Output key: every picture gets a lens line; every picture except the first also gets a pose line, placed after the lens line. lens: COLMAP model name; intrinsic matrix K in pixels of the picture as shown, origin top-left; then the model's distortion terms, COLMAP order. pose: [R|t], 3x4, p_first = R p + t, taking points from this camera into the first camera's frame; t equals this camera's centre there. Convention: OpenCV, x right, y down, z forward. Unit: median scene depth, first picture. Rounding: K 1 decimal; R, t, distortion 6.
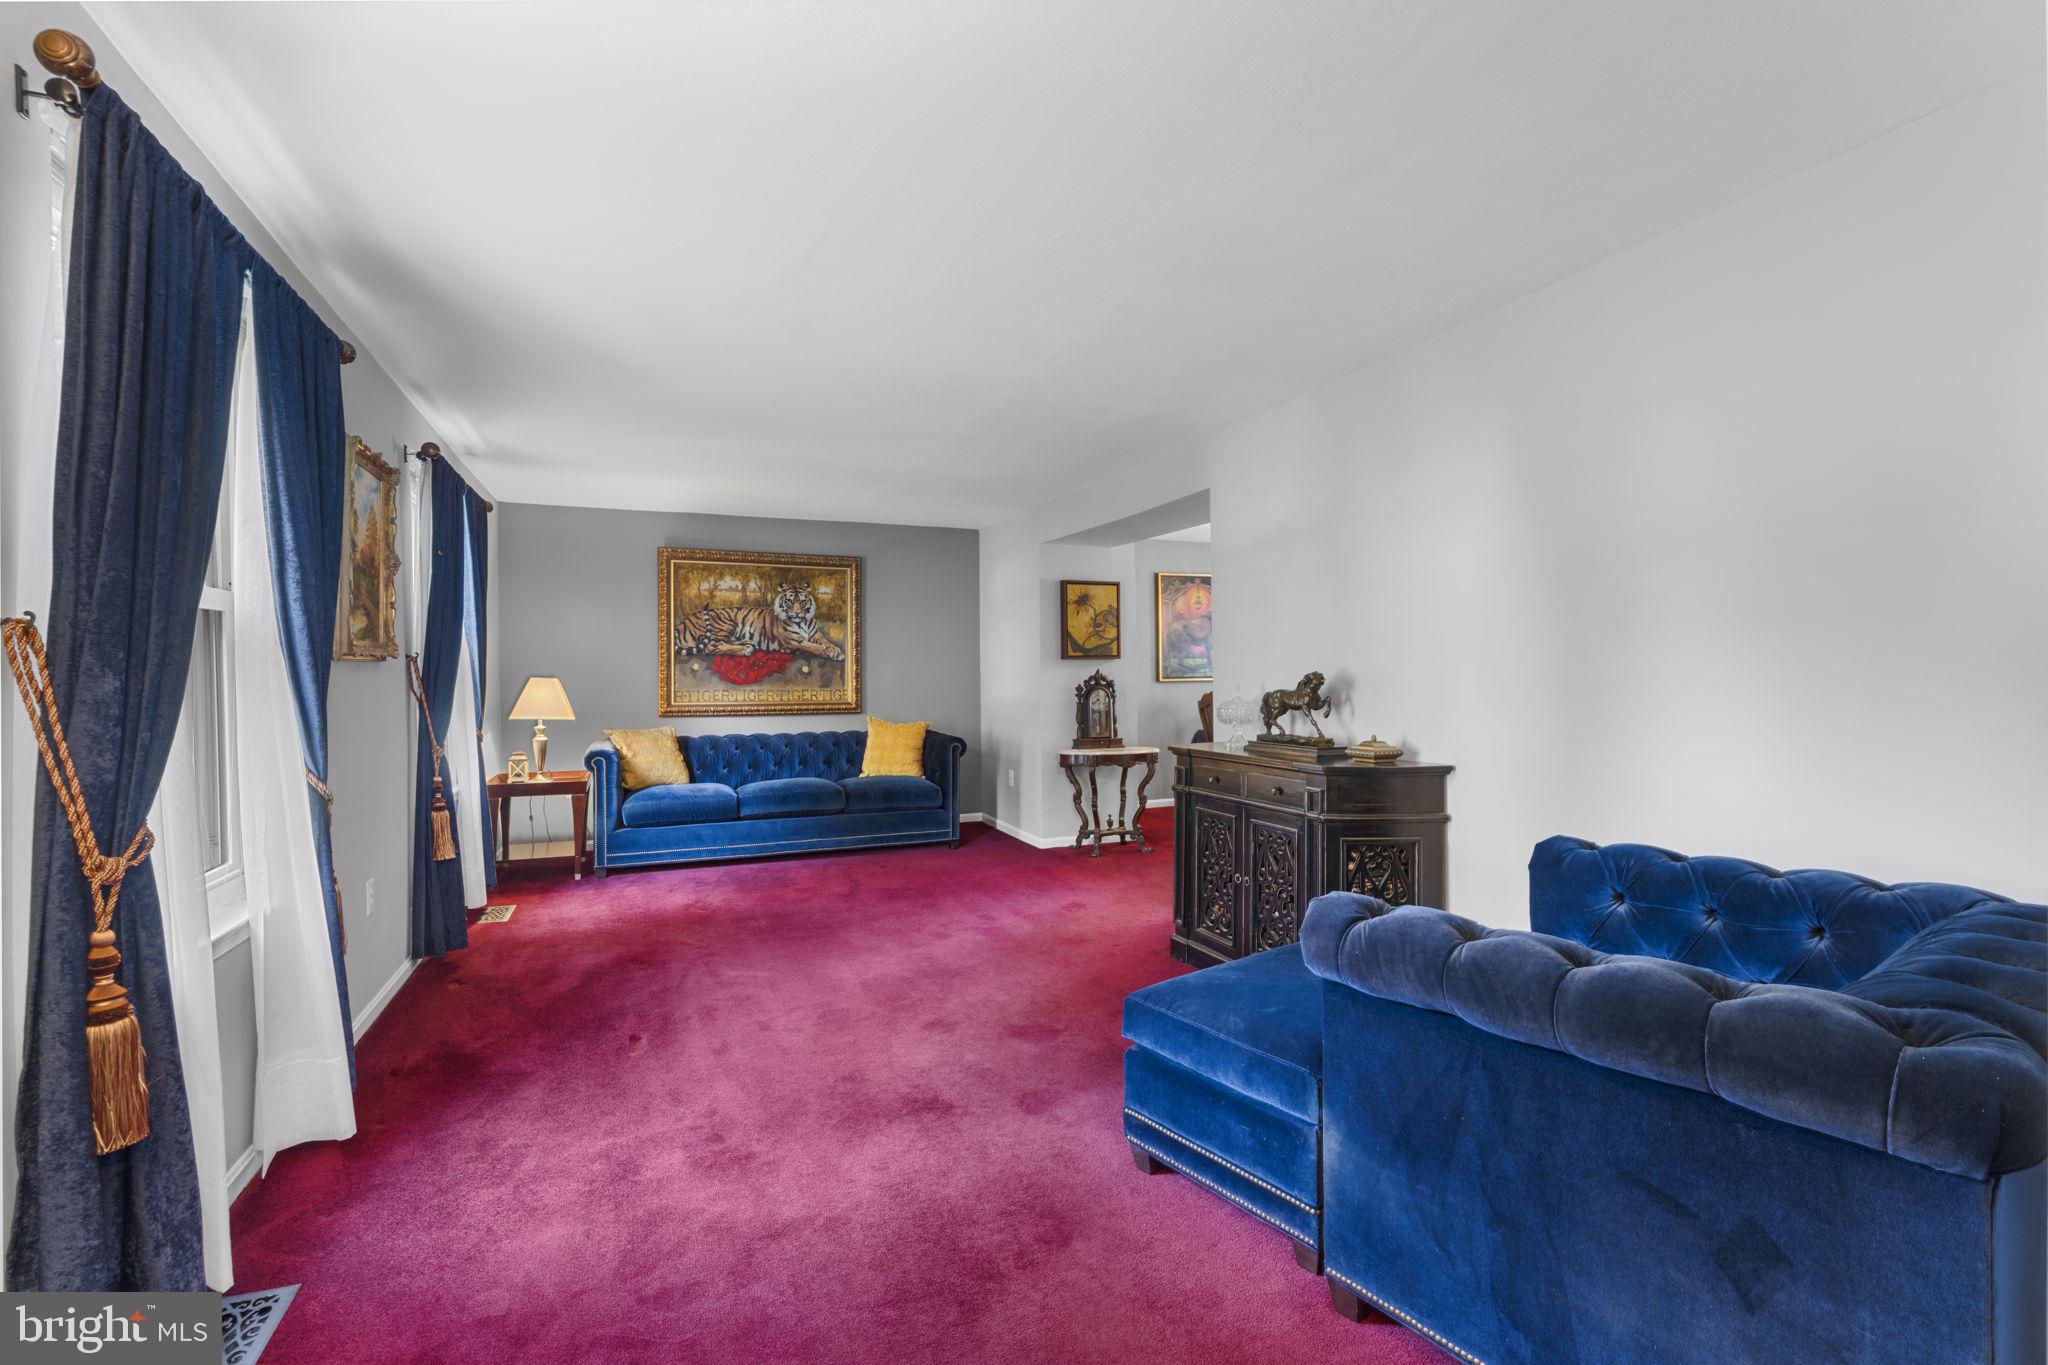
lens RADIAL K [[953.4, 0, 1023.2], [0, 953.4, 661.9], [0, 0, 1]] dist [-0.009565, 0.000428]
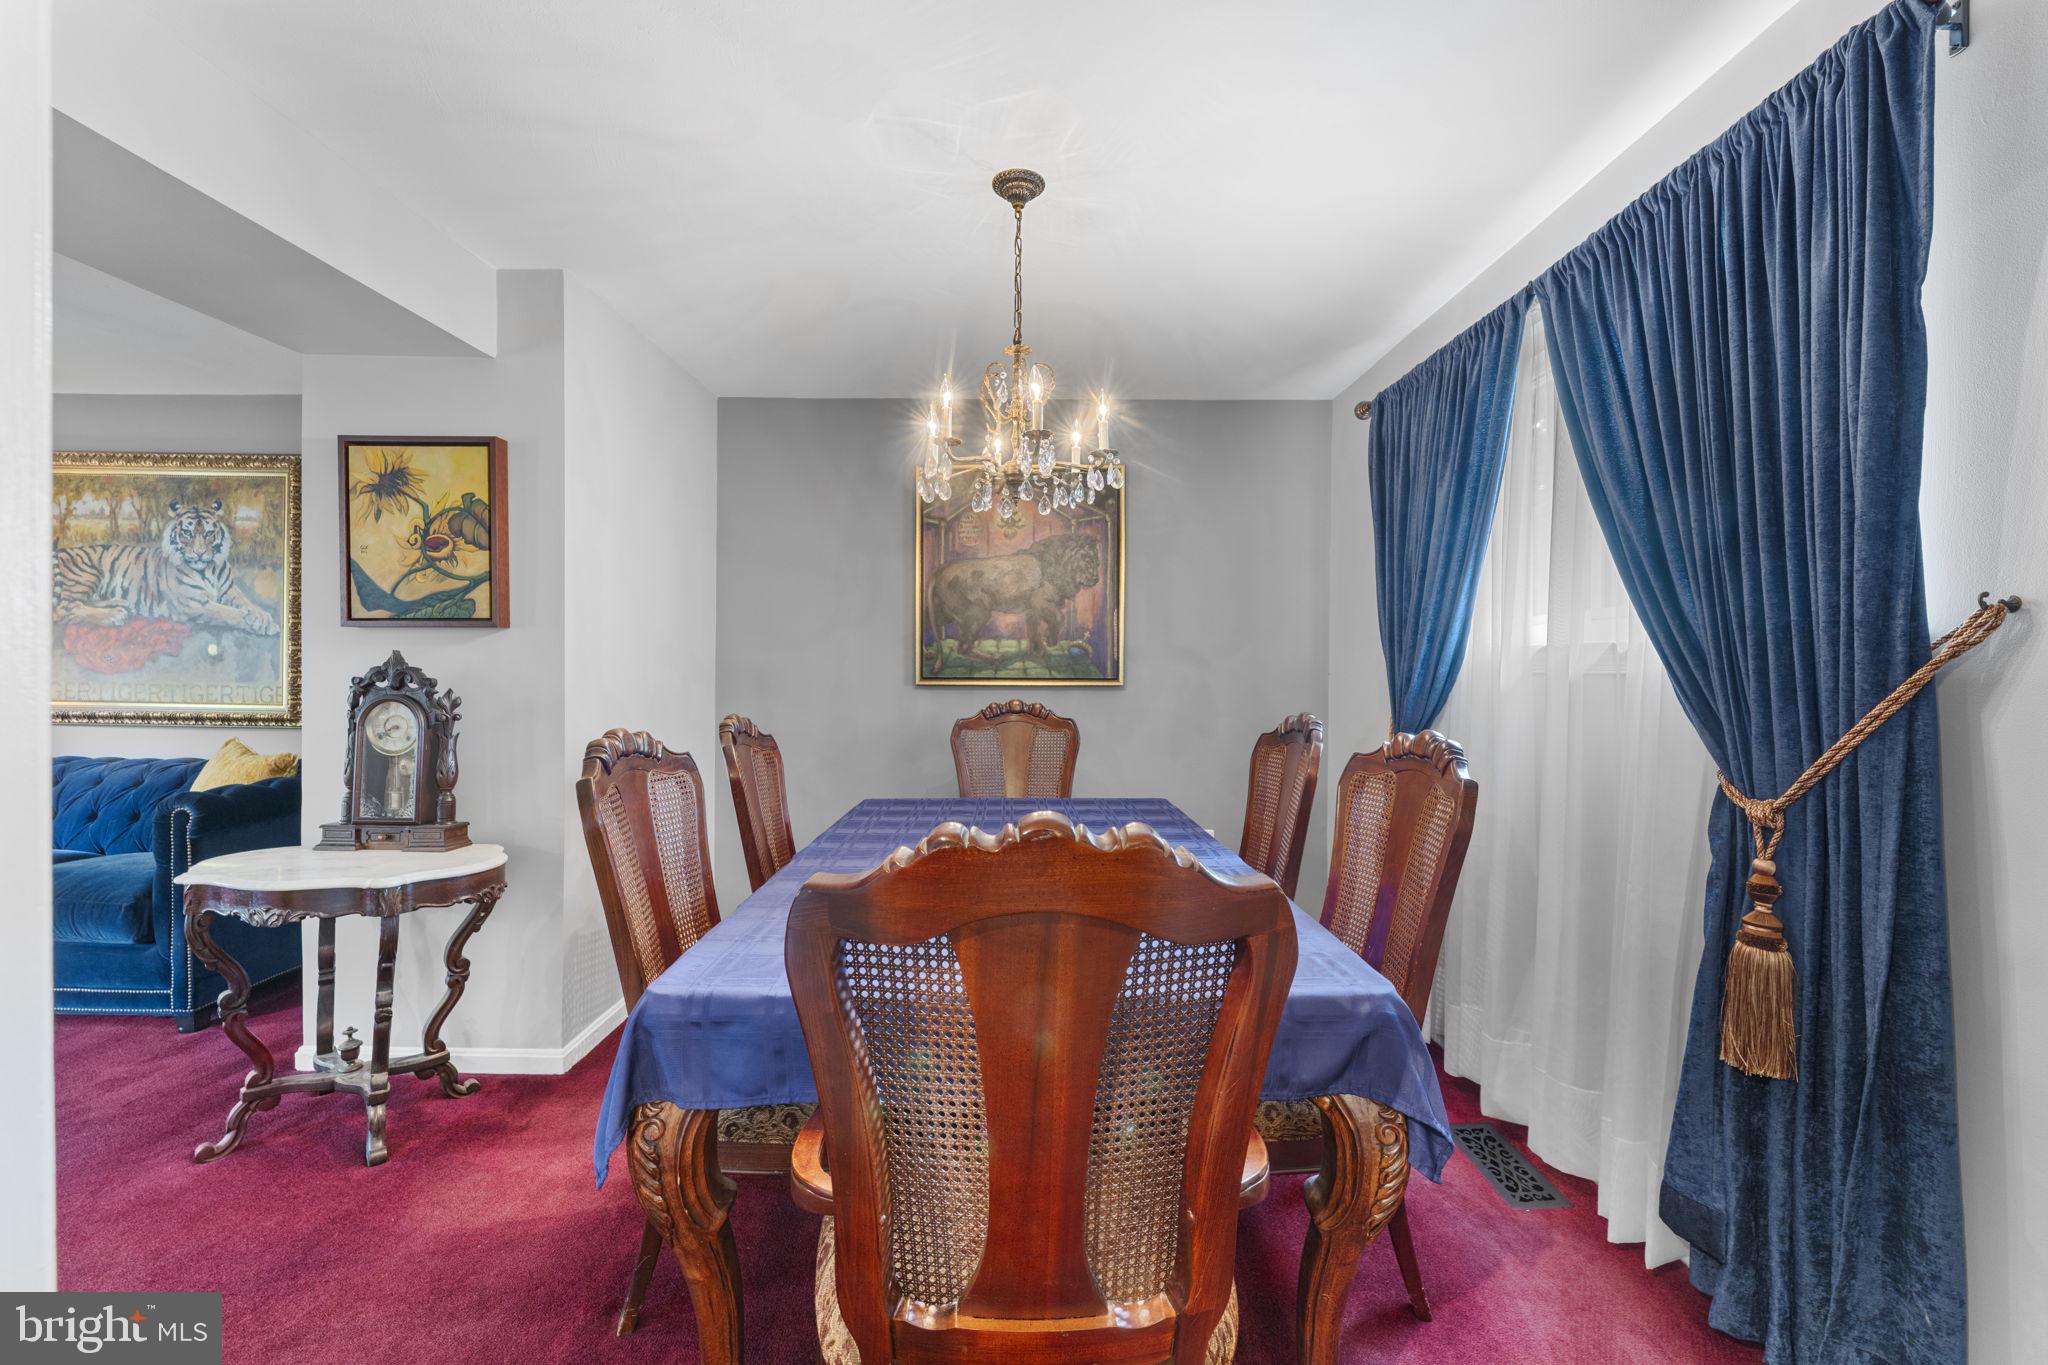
lens RADIAL K [[831.1, 0, 1015.1], [0, 831.1, 676.1], [0, 0, 1]] dist [0.006172, 0.000297]
pose [[0.906947, 0.019738, -0.420783, 0.449233], [-0.011897, 0.999703, 0.021251, 0.007496], [0.421078, -0.014268, 0.906912, 0.766052]]
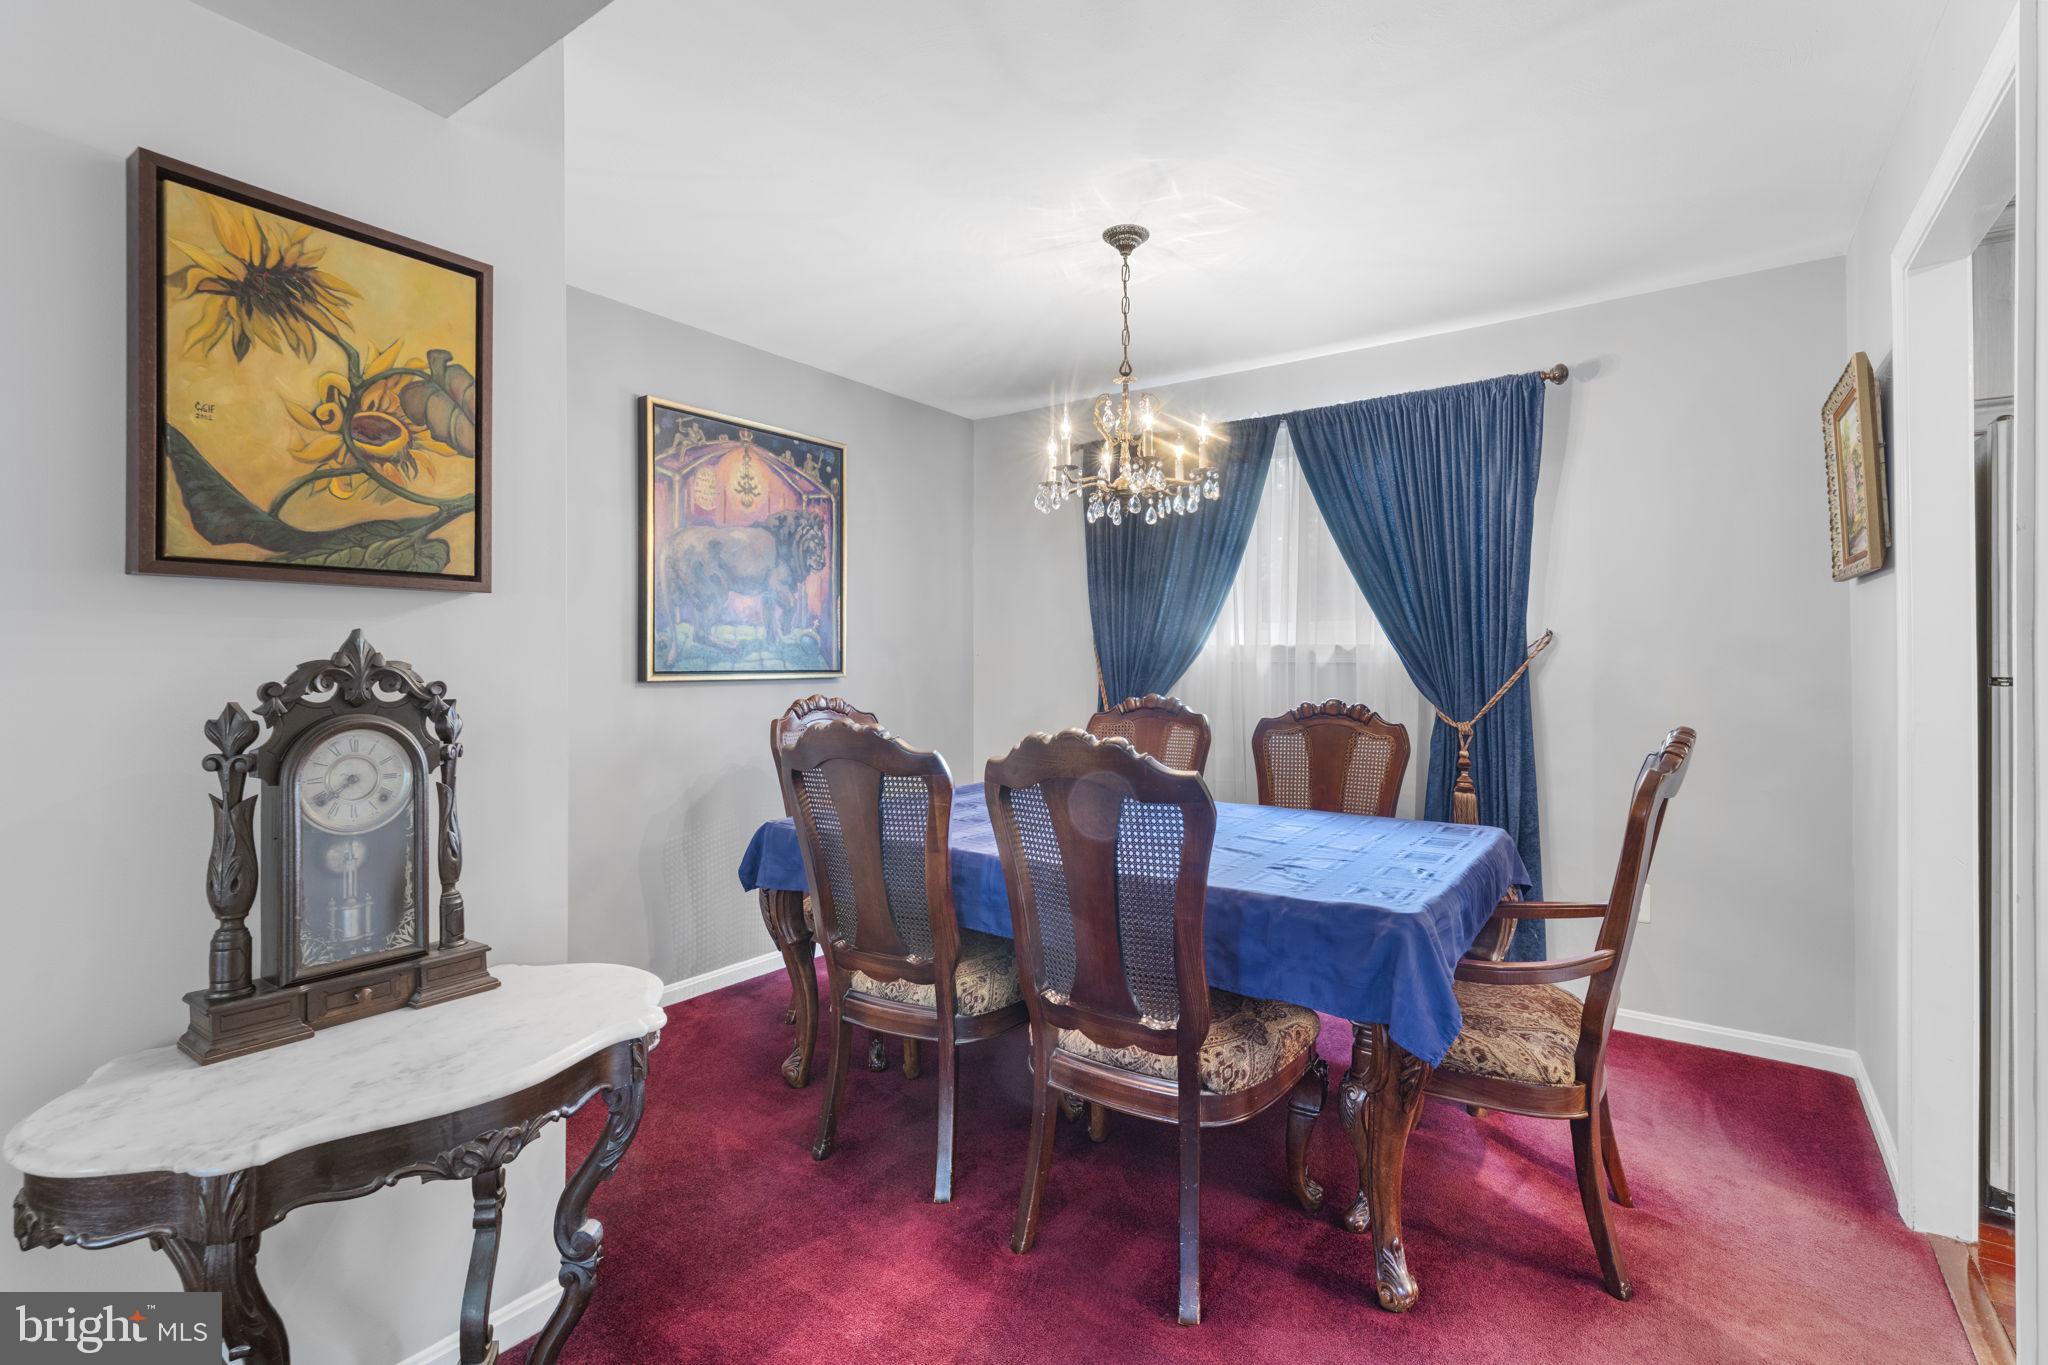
lens RADIAL K [[953.4, 0, 1023.2], [0, 953.4, 661.9], [0, 0, 1]] dist [-0.009565, 0.000428]
pose [[0.858119, 0.012832, 0.513291, 0.094367], [-0.016452, 0.999862, 0.002509, 0.011146], [-0.513187, -0.010598, 0.858211, 0.726006]]
